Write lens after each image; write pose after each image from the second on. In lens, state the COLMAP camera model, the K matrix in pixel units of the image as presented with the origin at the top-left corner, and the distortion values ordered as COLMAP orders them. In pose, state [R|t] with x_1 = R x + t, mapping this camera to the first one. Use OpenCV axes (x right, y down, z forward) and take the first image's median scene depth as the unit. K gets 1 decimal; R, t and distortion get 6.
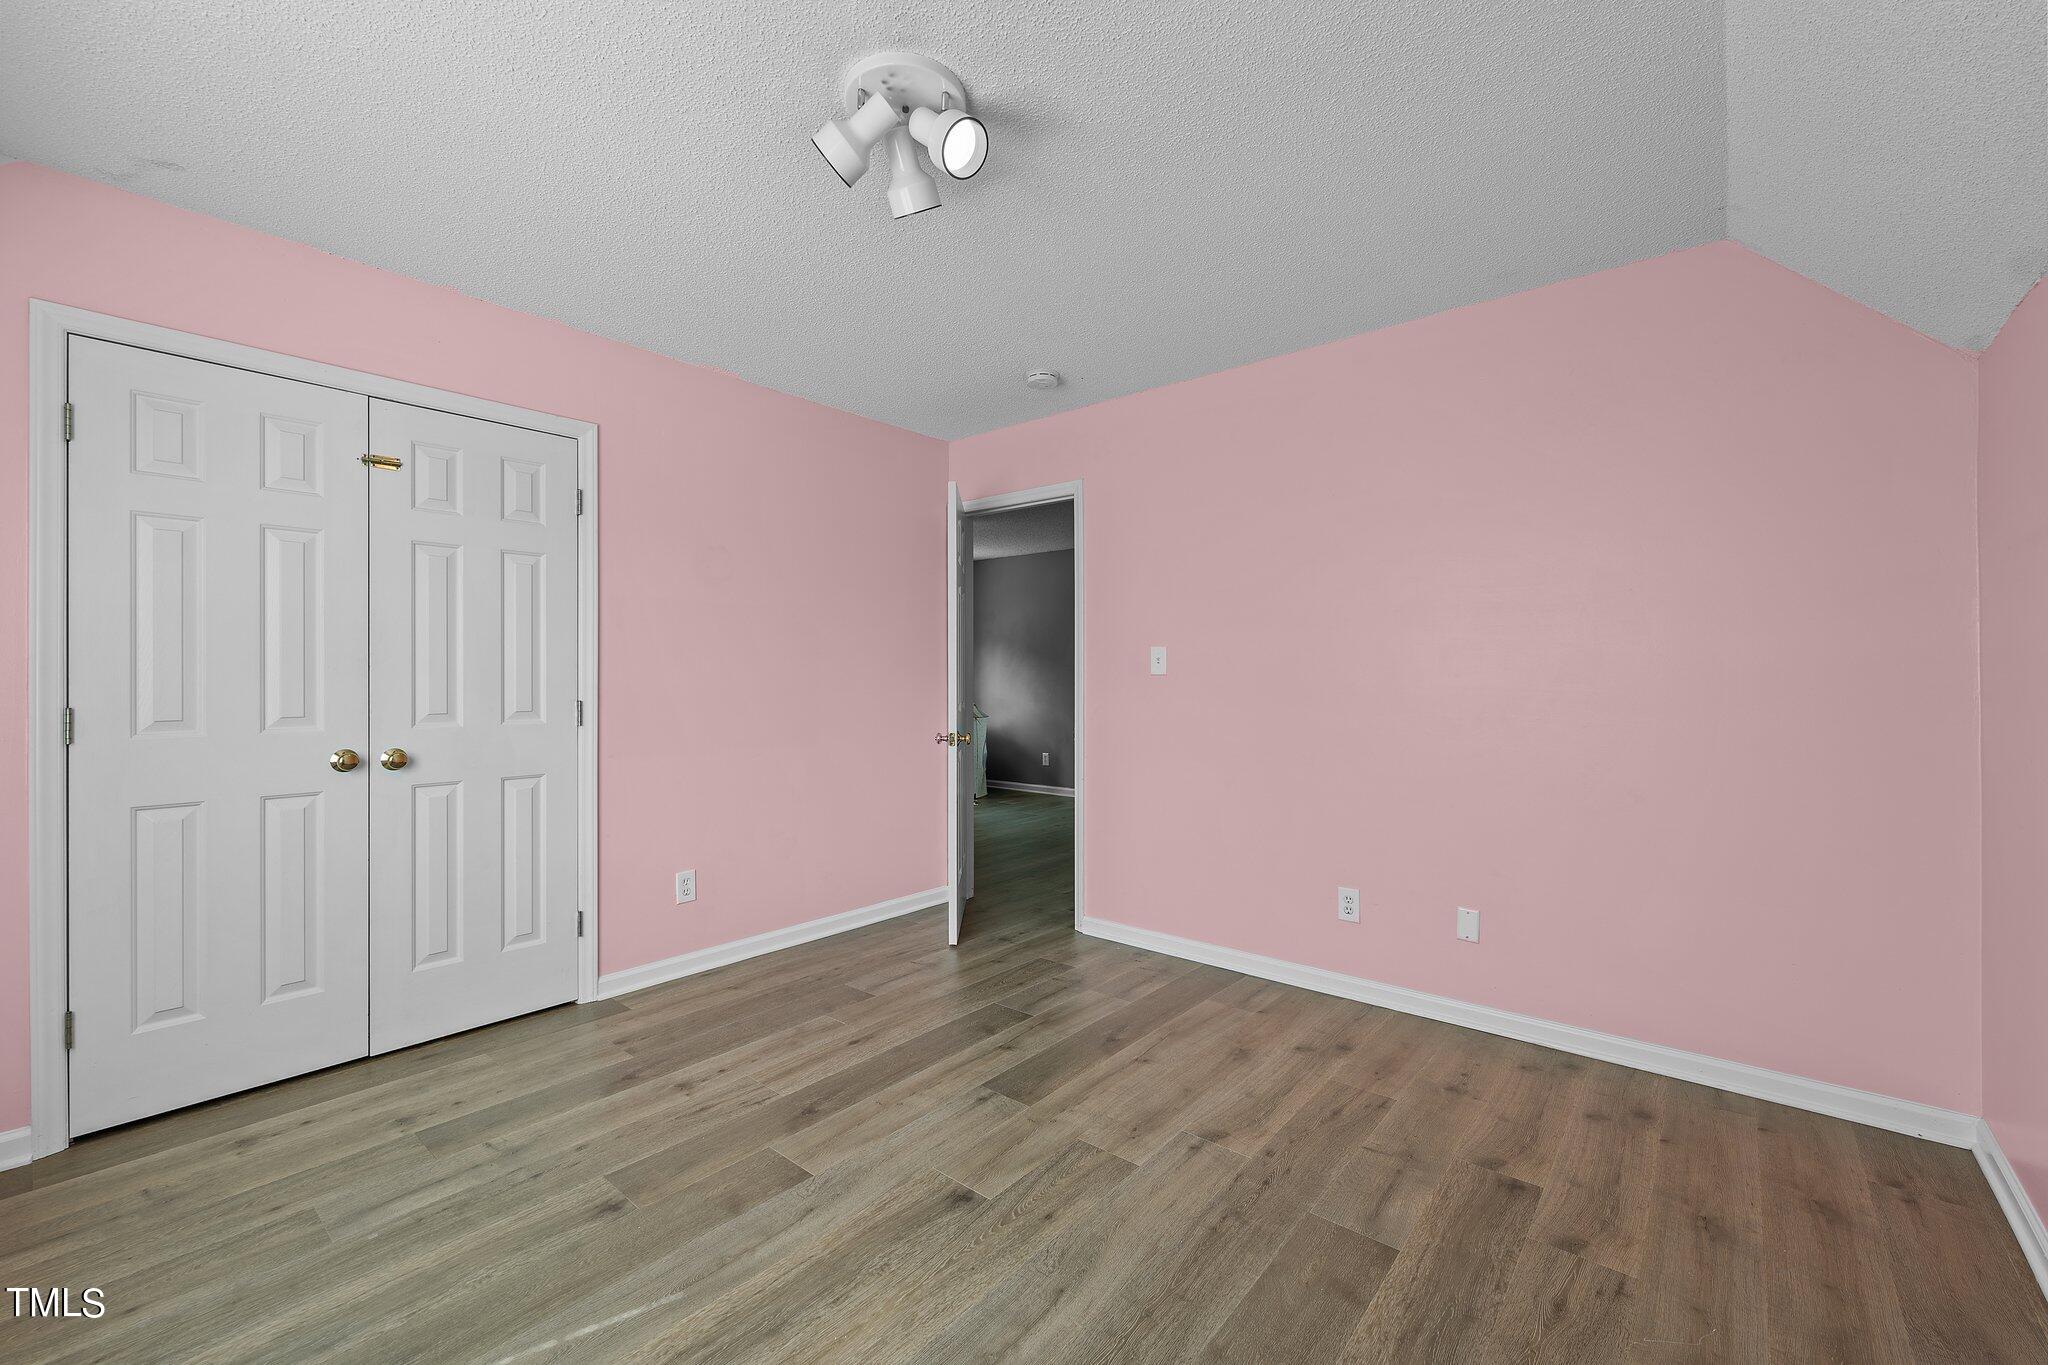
lens RADIAL K [[842.7, 0, 1024.8], [0, 842.7, 679.1], [0, 0, 1]] dist [-0.000039, -0.000587]
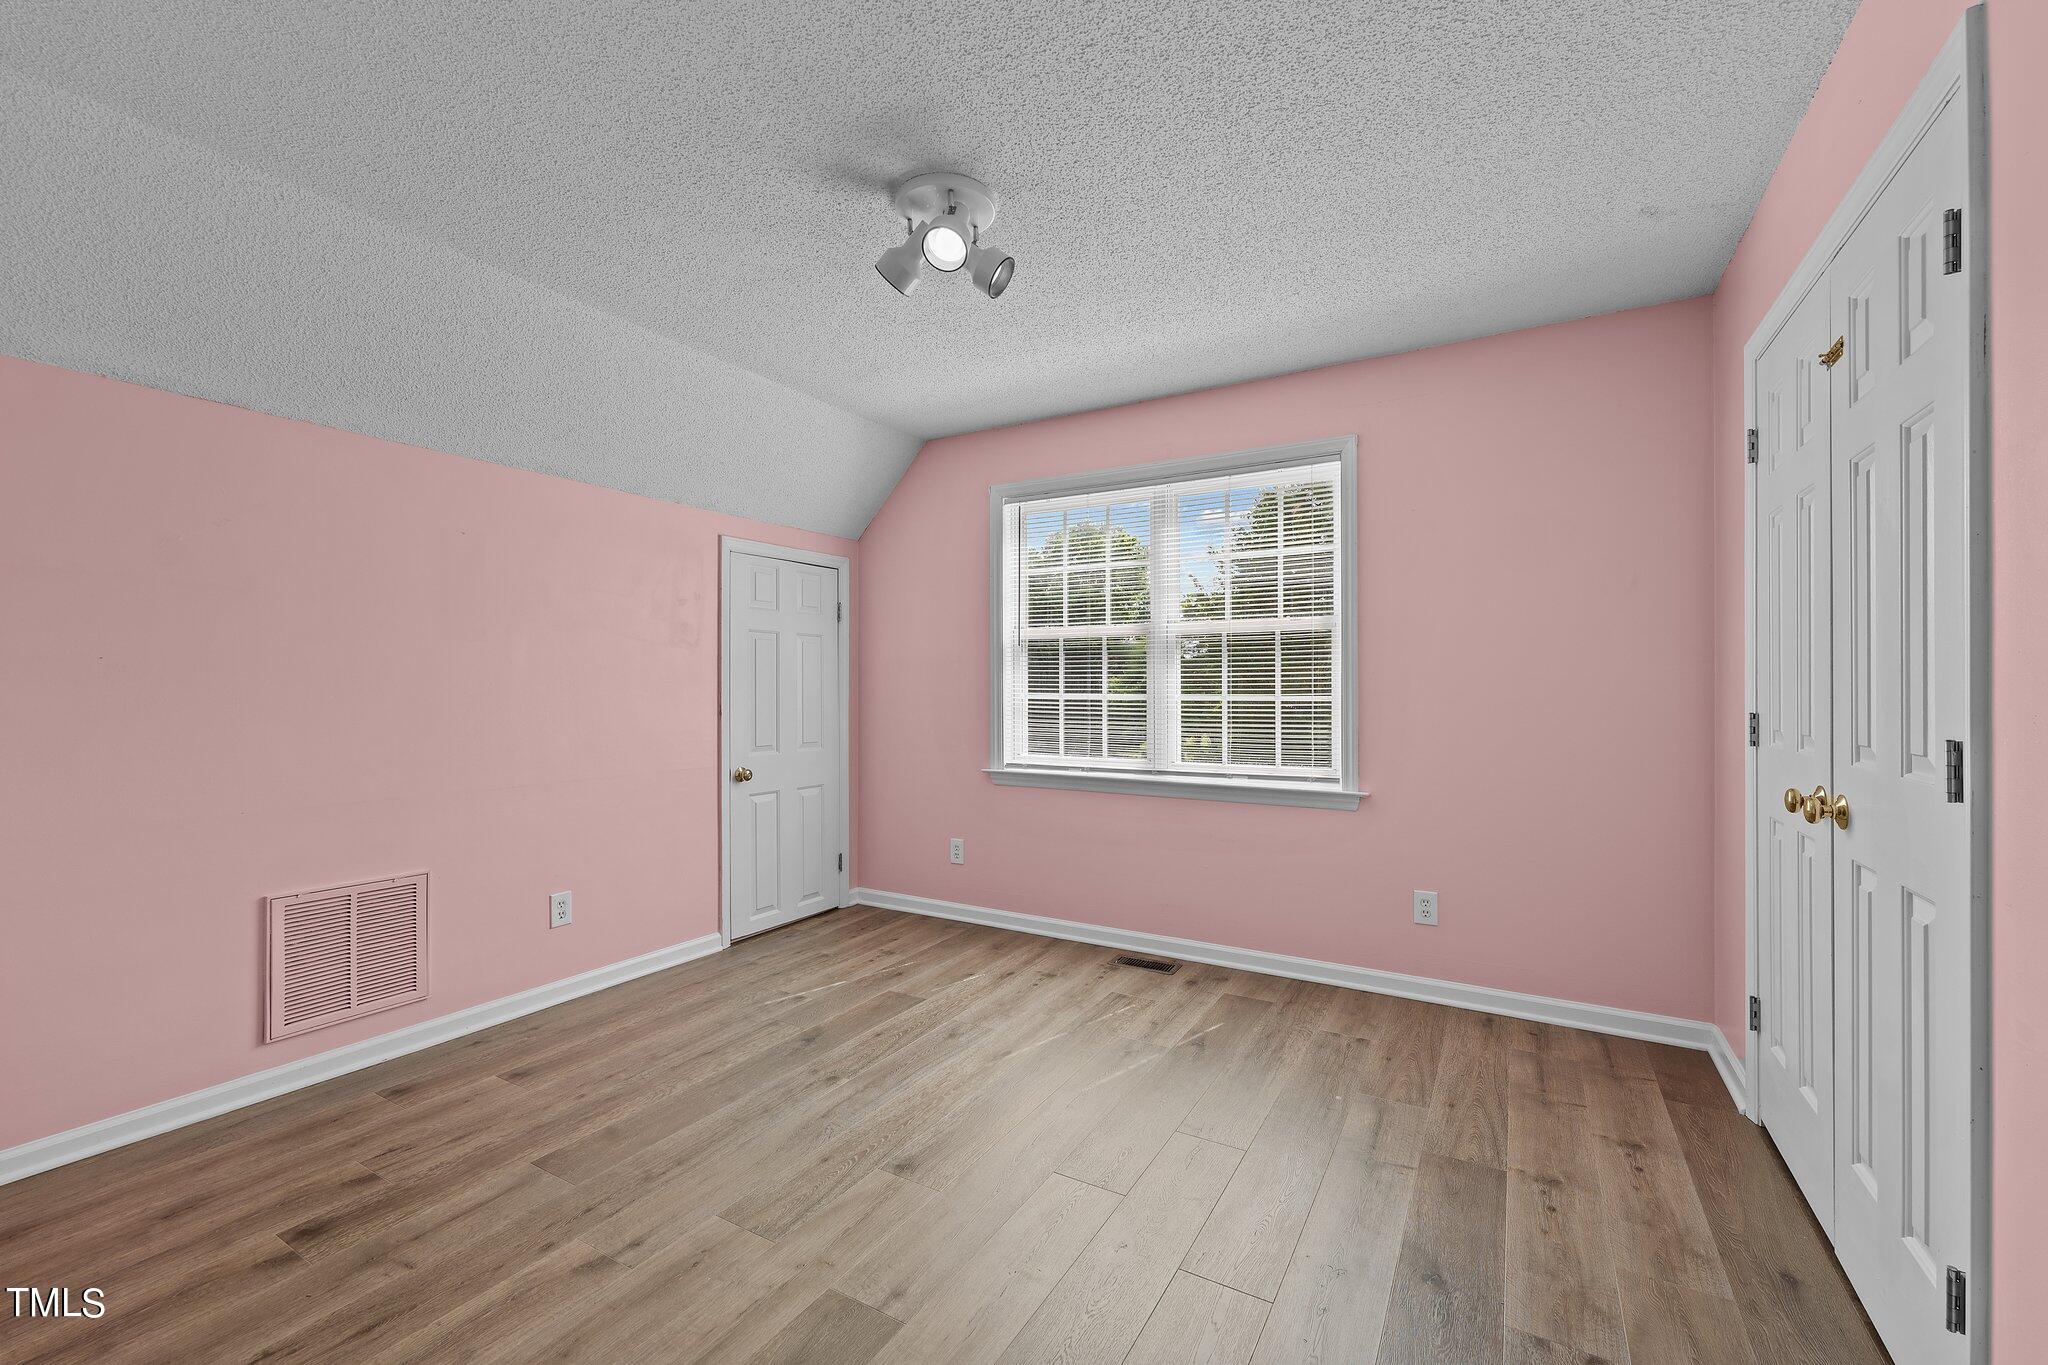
lens RADIAL K [[842.7, 0, 1023.5], [0, 842.7, 684.0], [0, 0, 1]] dist [-0.000039, -0.000587]
pose [[-0.985832, 0.001605, -0.167730, -0.040765], [0.001942, 0.999996, -0.001846, -0.002001], [0.167727, -0.002145, -0.985831, 1.892865]]
